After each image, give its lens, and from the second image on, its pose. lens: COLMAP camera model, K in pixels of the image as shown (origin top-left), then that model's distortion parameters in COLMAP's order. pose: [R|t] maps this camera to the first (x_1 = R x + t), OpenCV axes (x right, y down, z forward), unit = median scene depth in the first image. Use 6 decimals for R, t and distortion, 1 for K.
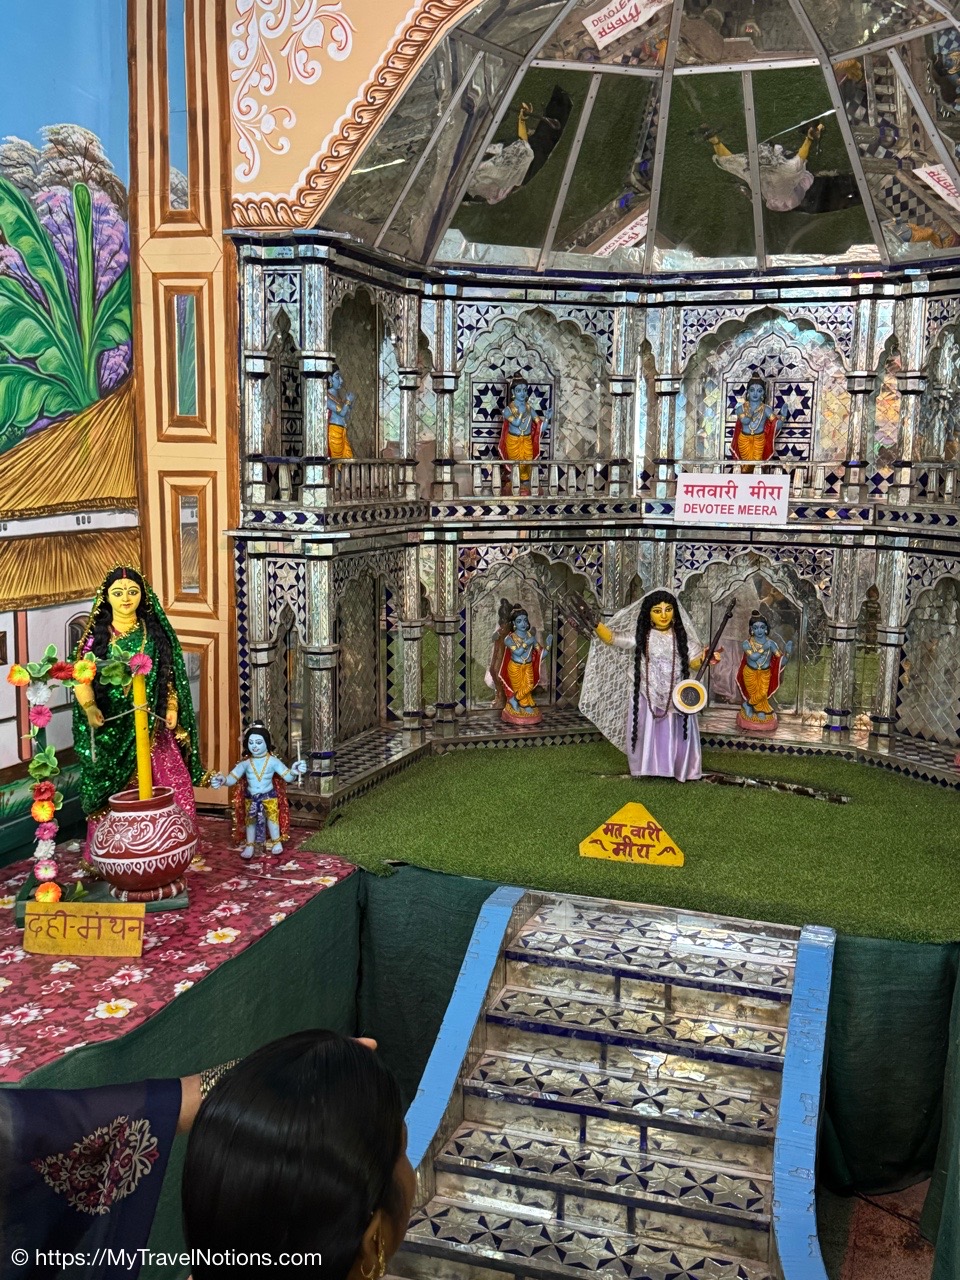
lens RADIAL K [[1265.6, 0, 477.2], [0, 1265.6, 627.4], [0, 0, 1]] dist [0.207597, -0.463500]
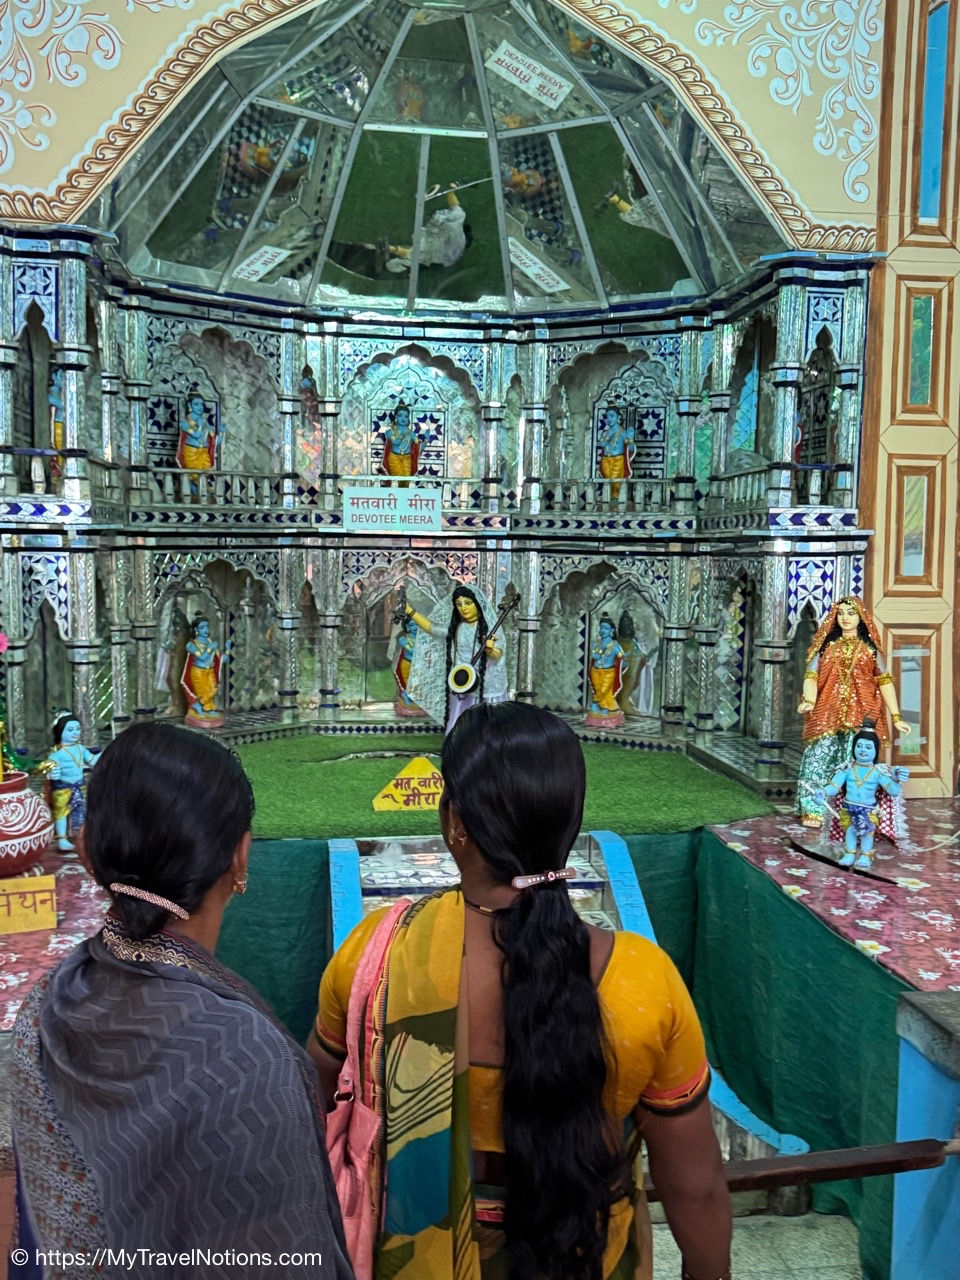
lens RADIAL K [[1265.6, 0, 477.2], [0, 1265.6, 627.4], [0, 0, 1]] dist [0.207597, -0.463500]
pose [[0.888171, -0.038031, 0.457936, -0.255026], [0.062557, 0.997298, -0.038504, 0.051379], [-0.455234, 0.062845, 0.888151, -0.023257]]
